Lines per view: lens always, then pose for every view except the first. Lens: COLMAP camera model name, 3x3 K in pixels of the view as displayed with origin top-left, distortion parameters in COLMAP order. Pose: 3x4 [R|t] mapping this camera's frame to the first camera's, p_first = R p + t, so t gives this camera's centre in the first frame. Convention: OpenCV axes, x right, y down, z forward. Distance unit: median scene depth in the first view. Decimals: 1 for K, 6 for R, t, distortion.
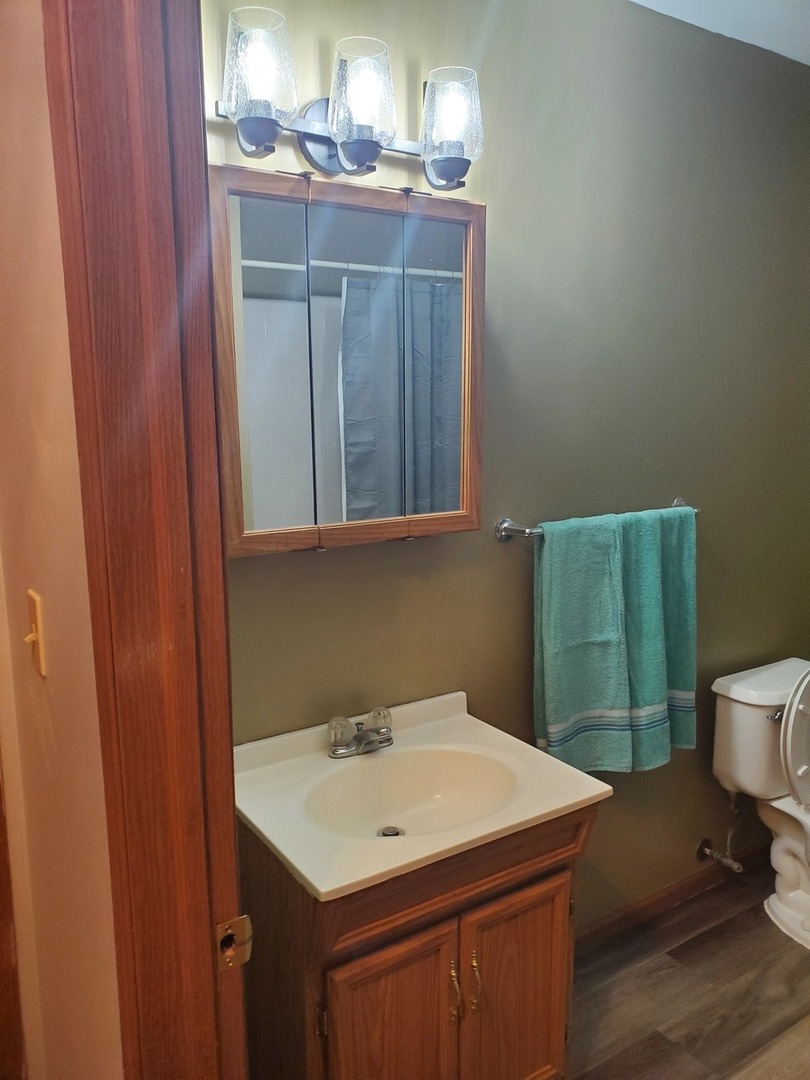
lens RADIAL K [[850.4, 0, 406.4], [0, 850.4, 539.6], [0, 0, 1]] dist [0.011160, 0.015371]
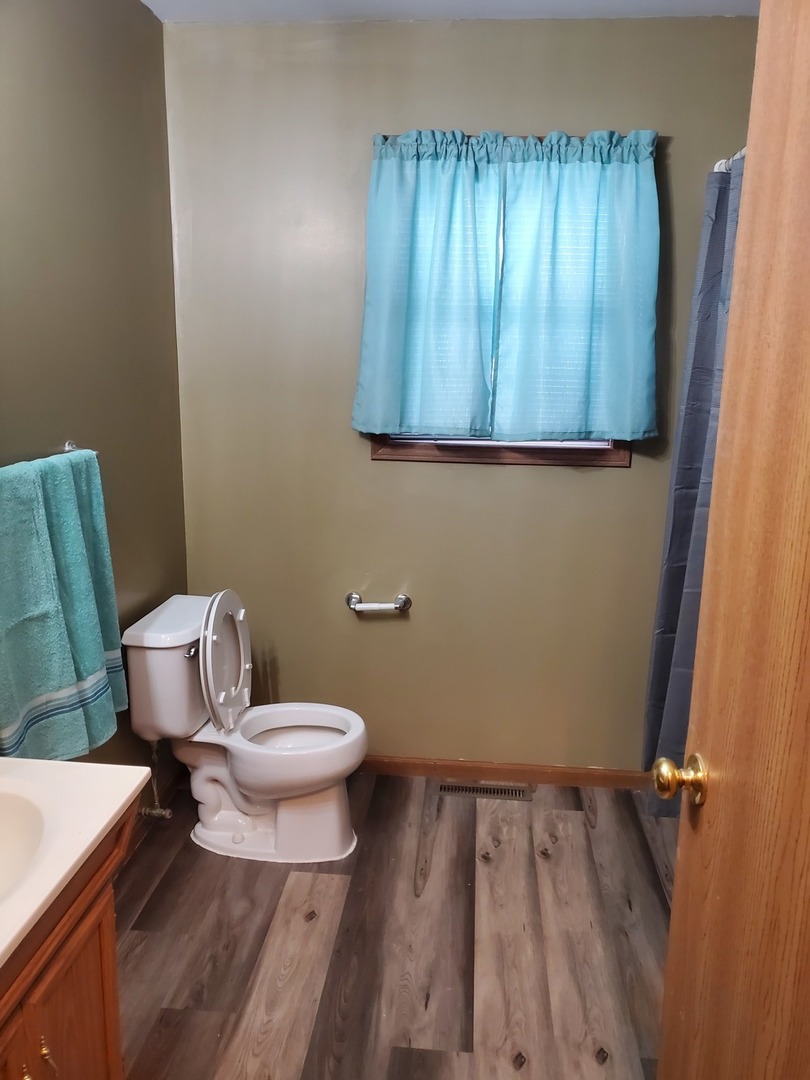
lens RADIAL K [[850.4, 0, 404.1], [0, 850.4, 541.8], [0, 0, 1]] dist [0.011160, 0.015371]
pose [[0.629231, -0.145955, 0.763391, -0.168926], [0.102451, 0.989214, 0.104685, -0.002158], [-0.770436, 0.012339, 0.637398, 0.180448]]
